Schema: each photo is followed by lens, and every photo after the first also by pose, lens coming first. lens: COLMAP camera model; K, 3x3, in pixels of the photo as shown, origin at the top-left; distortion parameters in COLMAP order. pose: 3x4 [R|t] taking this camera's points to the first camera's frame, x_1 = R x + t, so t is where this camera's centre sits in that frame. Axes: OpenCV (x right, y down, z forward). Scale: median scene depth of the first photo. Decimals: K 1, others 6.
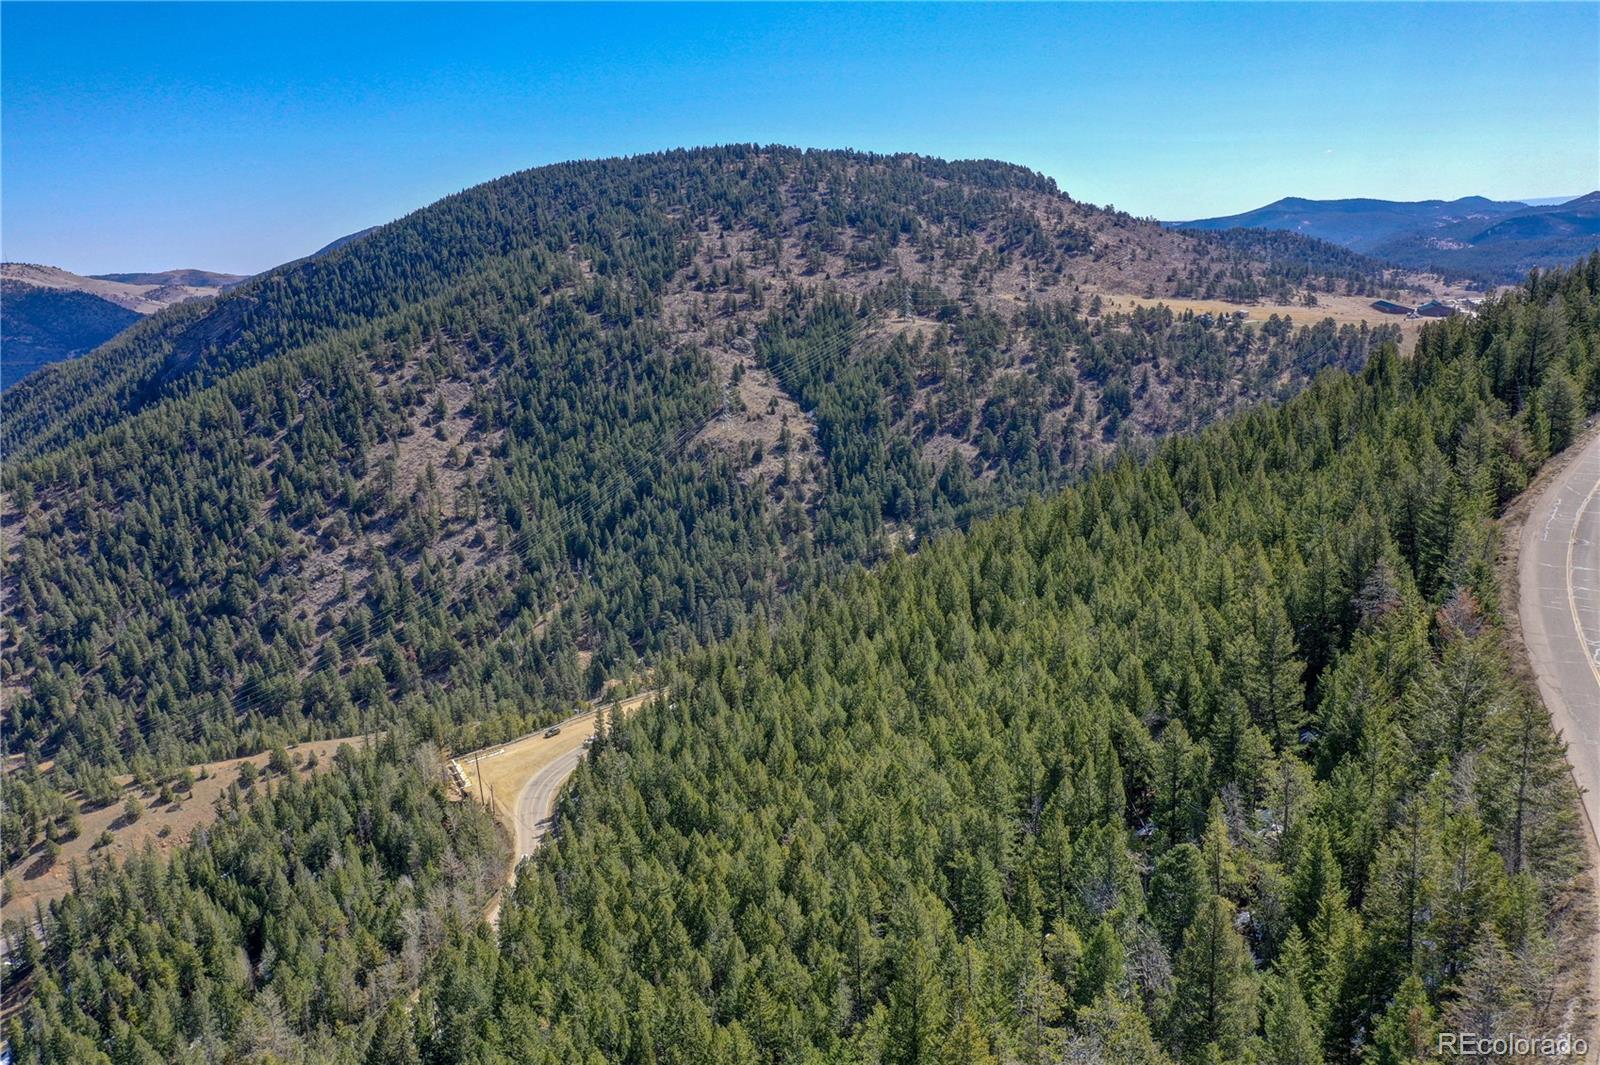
lens RADIAL K [[1260.5, 0, 795.9], [0, 1260.5, 530.8], [0, 0, 1]] dist [-0.001054, 0.002970]
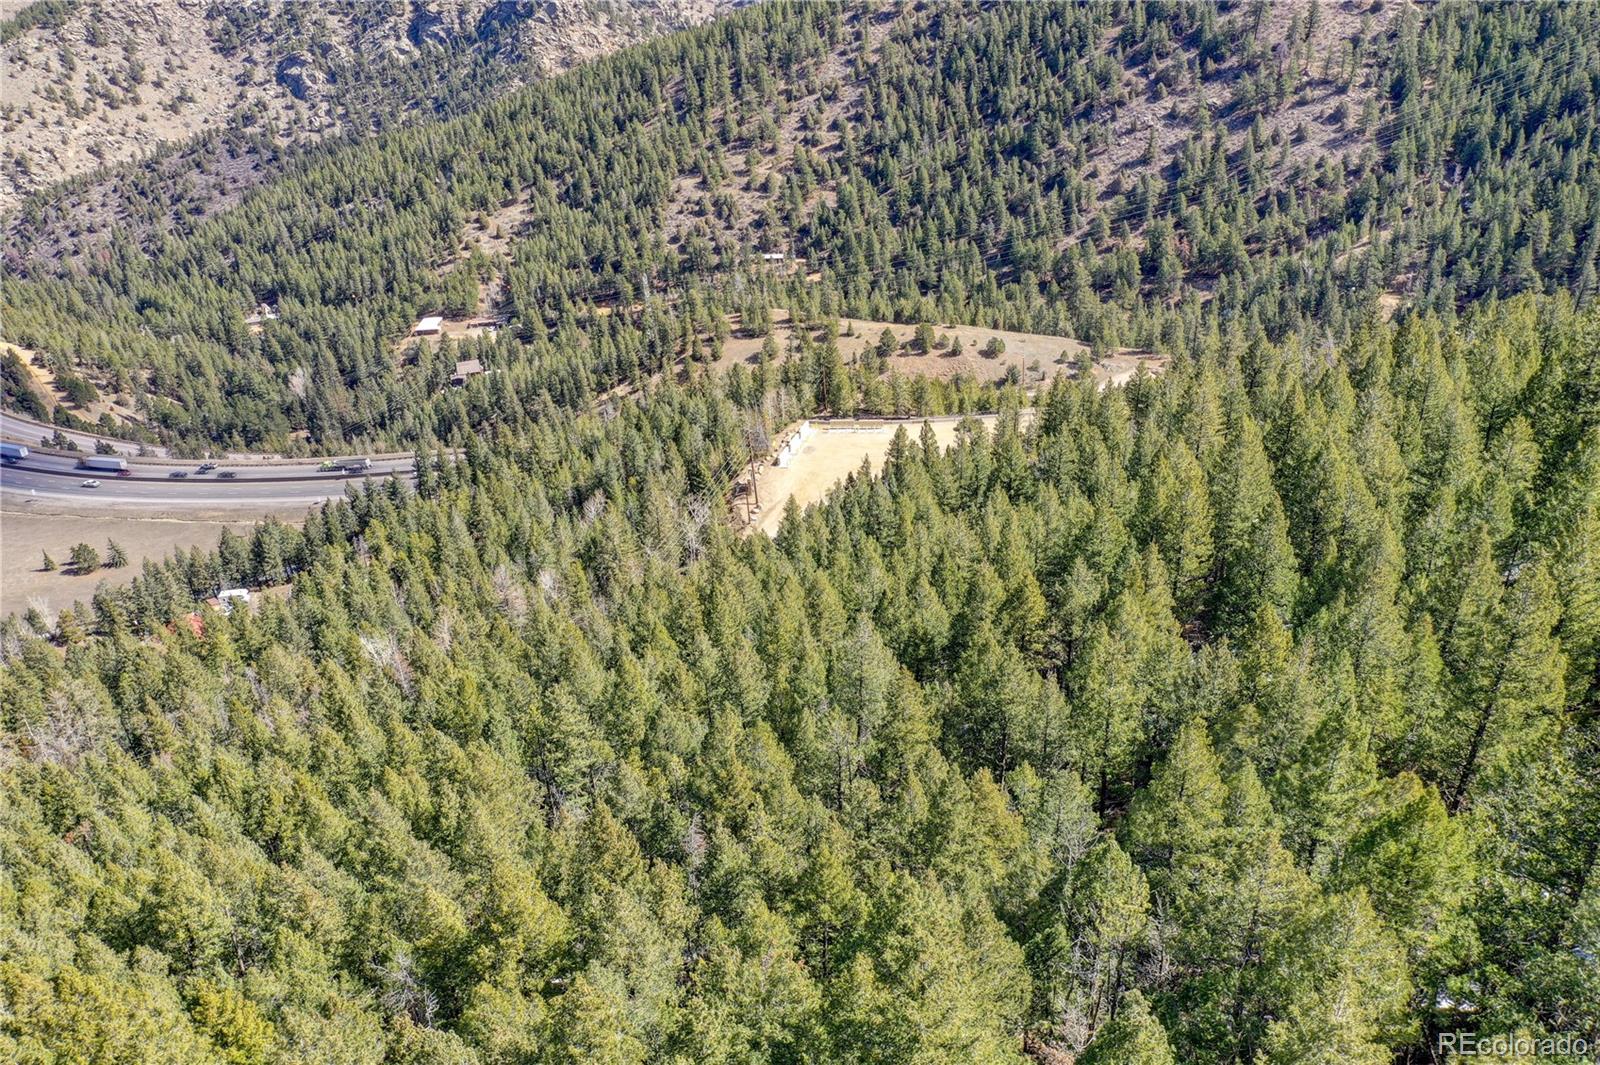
lens RADIAL K [[1260.5, 0, 801.2], [0, 1260.5, 527.8], [0, 0, 1]] dist [-0.001054, 0.002970]
pose [[0.686891, 0.365725, -0.628033, 0.083226], [-0.128906, 0.911763, 0.389964, -0.018679], [0.715237, -0.186905, 0.673426, 0.193544]]
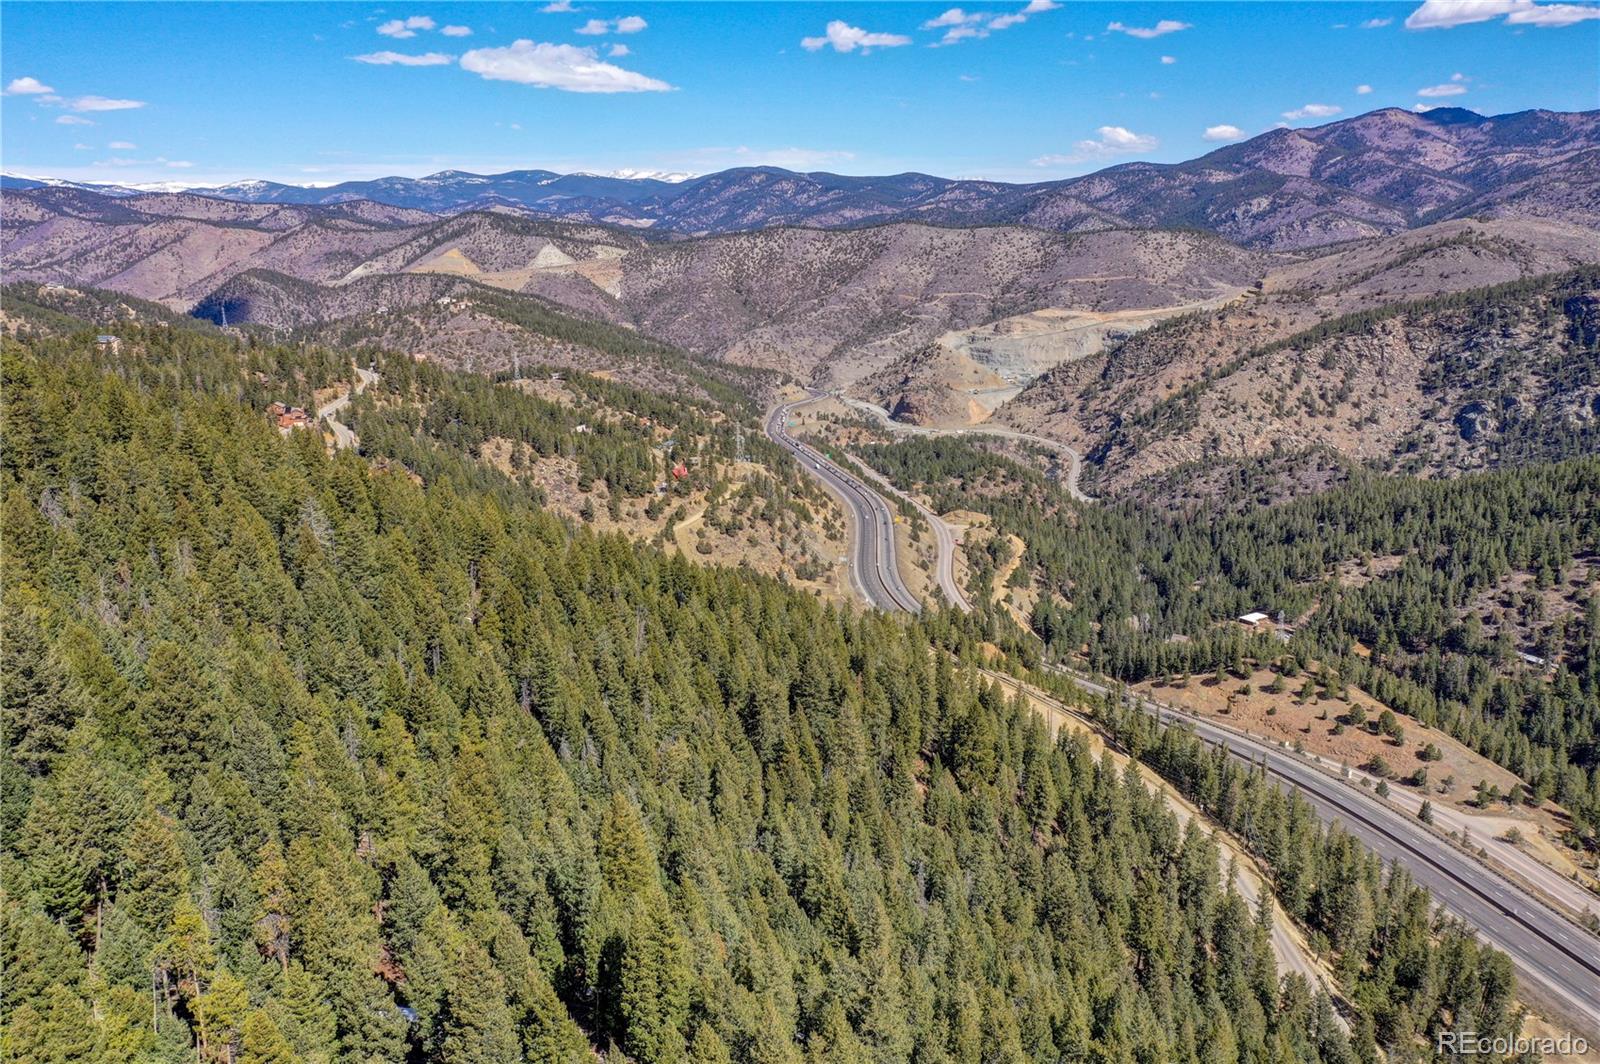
lens RADIAL K [[1260.5, 0, 798.5], [0, 1260.5, 534.1], [0, 0, 1]] dist [-0.001054, 0.002970]
pose [[-0.280839, 0.289093, -0.915180, 0.372924], [-0.169093, 0.923736, 0.343685, -0.139909], [0.944742, 0.251271, -0.210538, 0.446562]]
